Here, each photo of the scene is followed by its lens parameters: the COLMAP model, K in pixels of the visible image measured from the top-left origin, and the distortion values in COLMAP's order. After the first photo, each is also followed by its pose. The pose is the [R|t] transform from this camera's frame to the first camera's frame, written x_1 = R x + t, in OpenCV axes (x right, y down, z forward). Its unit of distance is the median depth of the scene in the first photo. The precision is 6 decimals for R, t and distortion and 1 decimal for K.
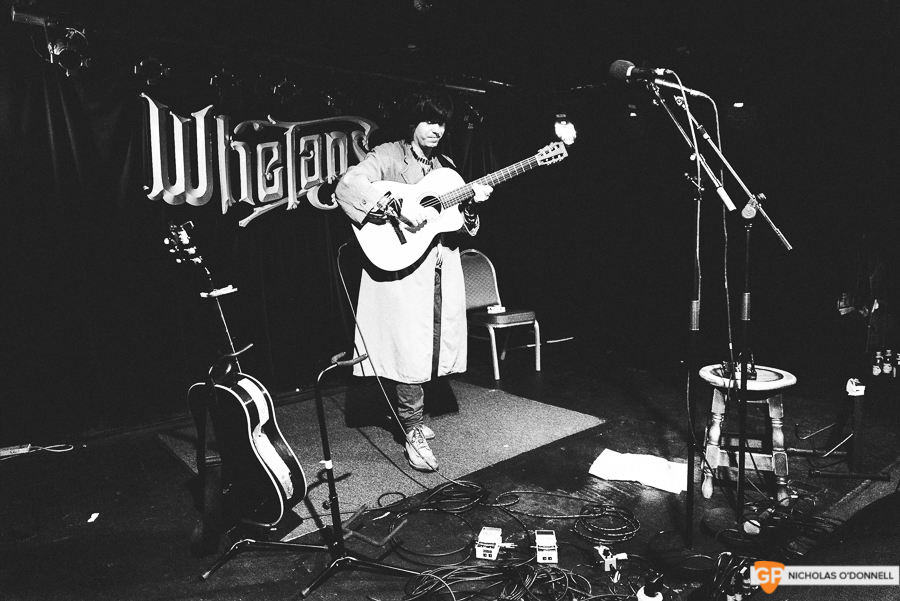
lens RADIAL K [[603.6, 0, 446.0], [0, 603.6, 304.8], [0, 0, 1]] dist [0.001425, -0.000231]
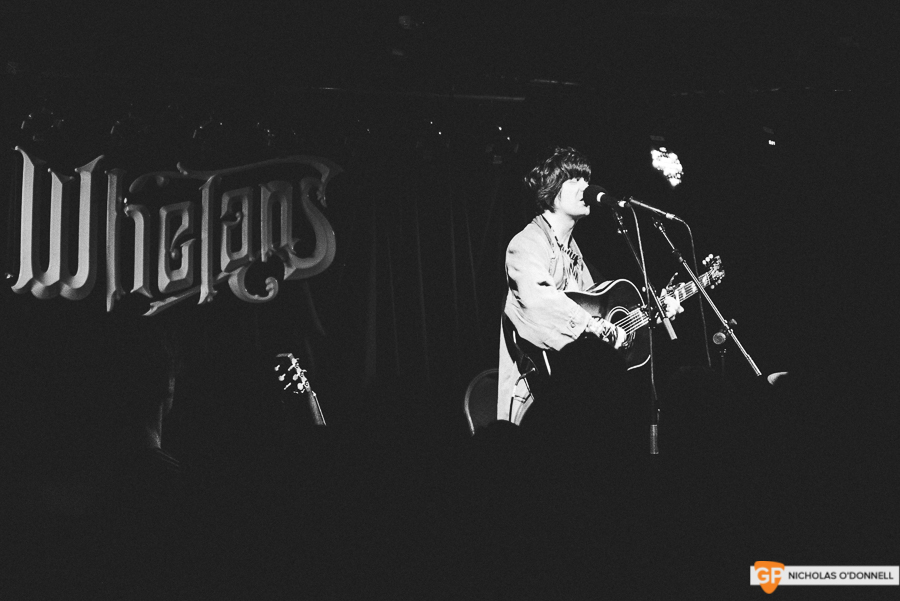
lens RADIAL K [[2055.6, 0, 450.0], [0, 2055.6, 300.5], [0, 0, 1]] dist [-0.046261, -0.452551]
pose [[0.998927, 0.008938, -0.045440, 0.114497], [-0.014274, 0.992852, -0.118492, 0.104241], [0.044056, 0.119013, 0.991915, -1.289096]]
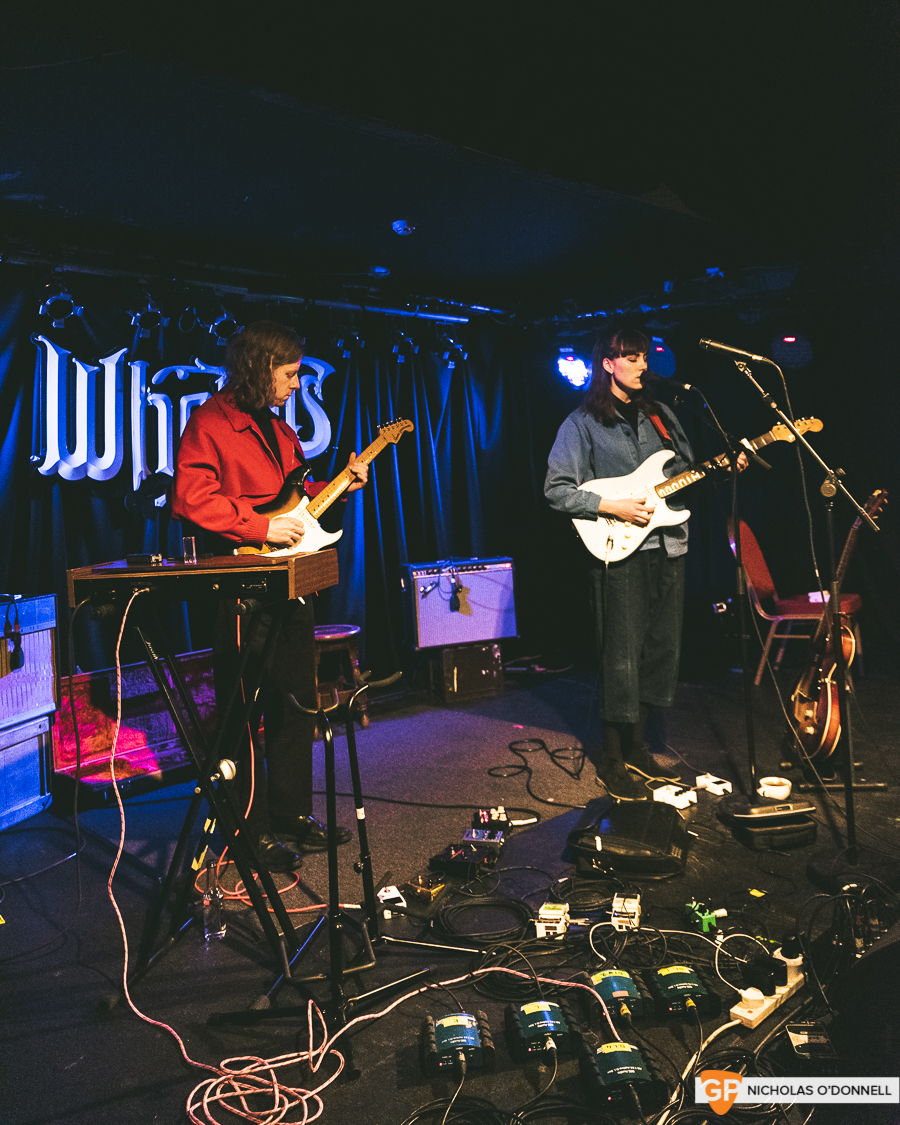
lens RADIAL K [[914.9, 0, 453.2], [0, 914.9, 453.6], [0, 0, 1]] dist [0.004248, -0.003308]
pose [[0.994890, -0.016774, 0.099565, -0.097260], [0.032418, 0.986962, -0.157657, -0.006161], [-0.095622, 0.160079, 0.982462, -0.149868]]
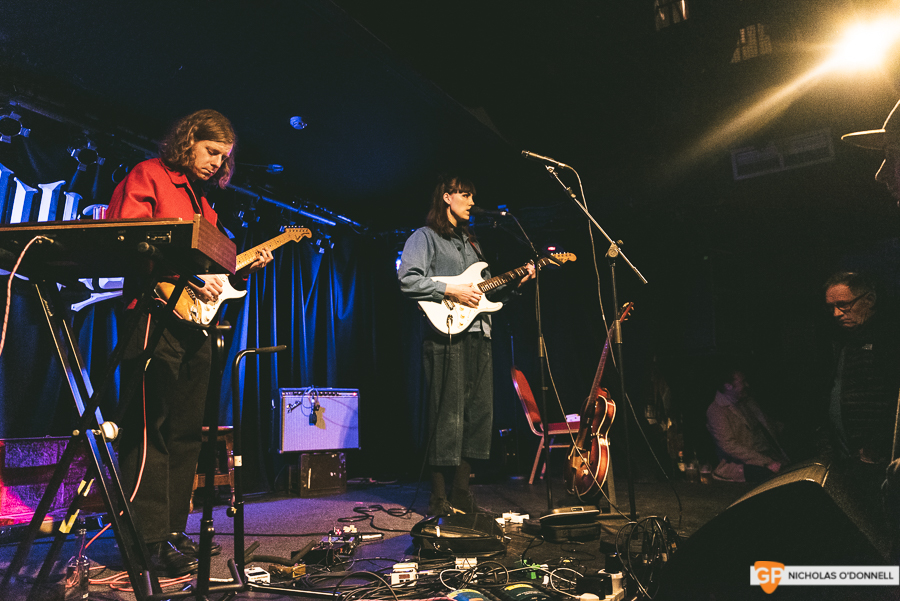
lens RADIAL K [[602.8, 0, 438.2], [0, 602.8, 301.1], [0, 0, 1]] dist [0.003538, 0.000430]
pose [[0.949732, 0.072235, 0.304615, -0.106335], [0.030671, 0.946866, -0.320162, 0.172220], [-0.311557, 0.313411, 0.897054, 0.026036]]
